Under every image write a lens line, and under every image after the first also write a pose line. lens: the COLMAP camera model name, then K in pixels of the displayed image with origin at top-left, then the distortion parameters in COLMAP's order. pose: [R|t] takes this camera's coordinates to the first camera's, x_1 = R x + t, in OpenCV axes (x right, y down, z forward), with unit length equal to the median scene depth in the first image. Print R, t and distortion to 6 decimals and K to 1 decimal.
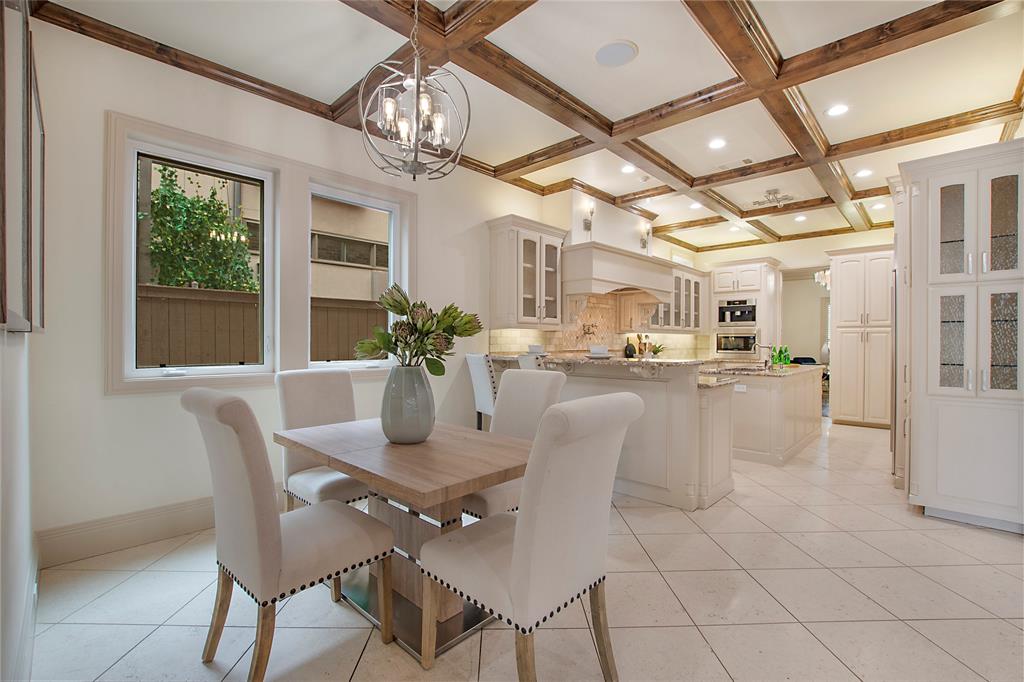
lens RADIAL K [[443.9, 0, 509.4], [0, 443.9, 344.1], [0, 0, 1]] dist [-0.021665, 0.000045]
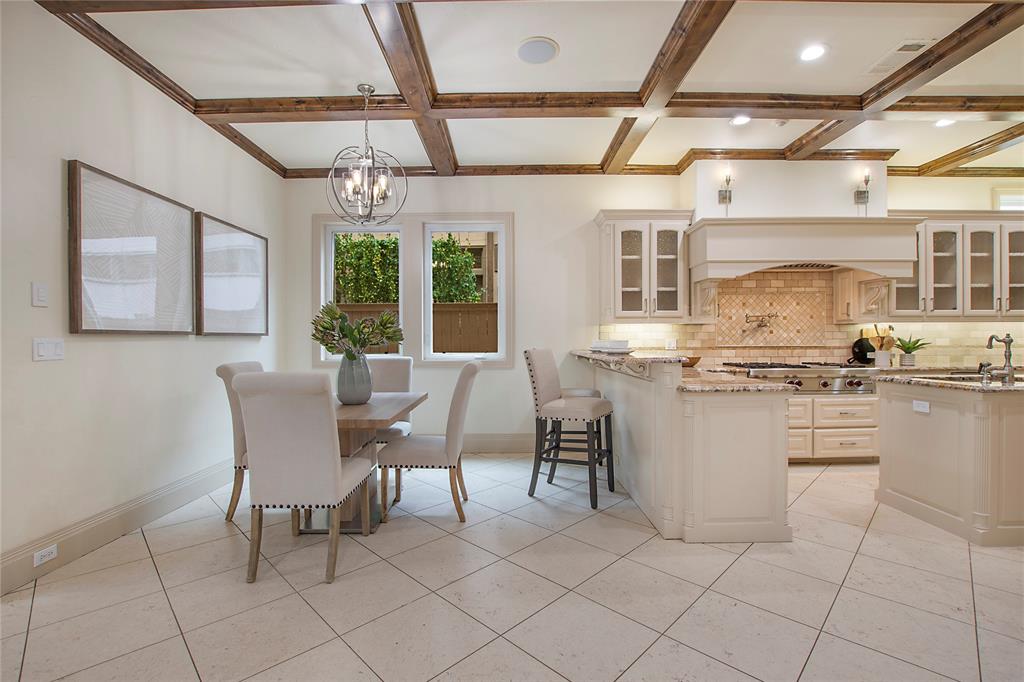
lens RADIAL K [[448.7, 0, 512.0], [0, 448.7, 341.0], [0, 0, 1]] dist [-0.017129, 0.000683]
pose [[0.700827, -0.004209, -0.713318, 0.524661], [0.003555, 0.999991, -0.002408, 0.004876], [0.713322, -0.000848, 0.700836, 0.130688]]
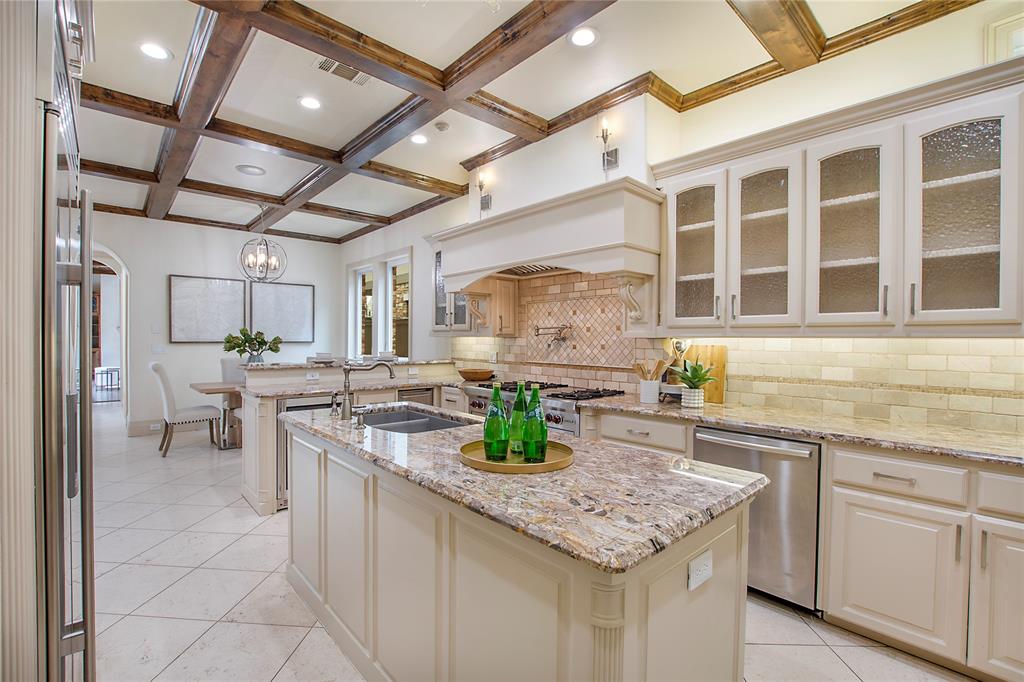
lens RADIAL K [[456.7, 0, 510.0], [0, 456.7, 343.7], [0, 0, 1]] dist [-0.021574, 0.000345]
pose [[-0.063007, 0.009174, -0.997971, 1.040659], [-0.010671, 0.999894, 0.009865, -0.028195], [0.997956, 0.011271, -0.062903, 1.164124]]
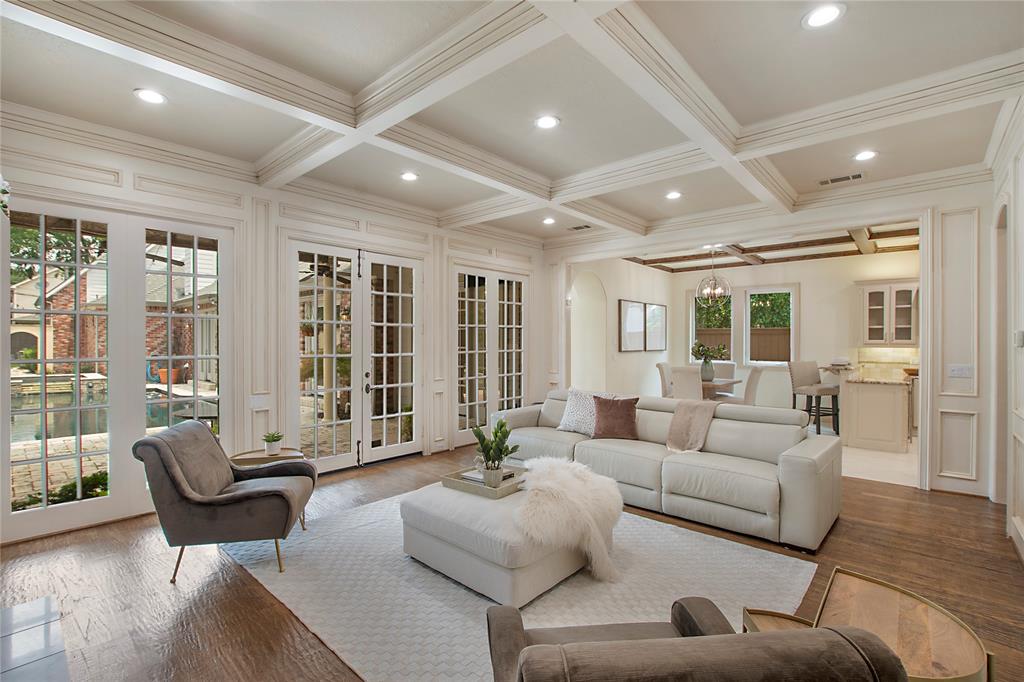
lens RADIAL K [[456.7, 0, 510.0], [0, 456.7, 343.7], [0, 0, 1]] dist [-0.021574, 0.000345]
pose [[0.035409, 0.005900, -0.999355, 1.528485], [-0.006726, 0.999961, 0.005665, -0.045144], [0.999350, 0.006522, 0.035448, -0.350692]]
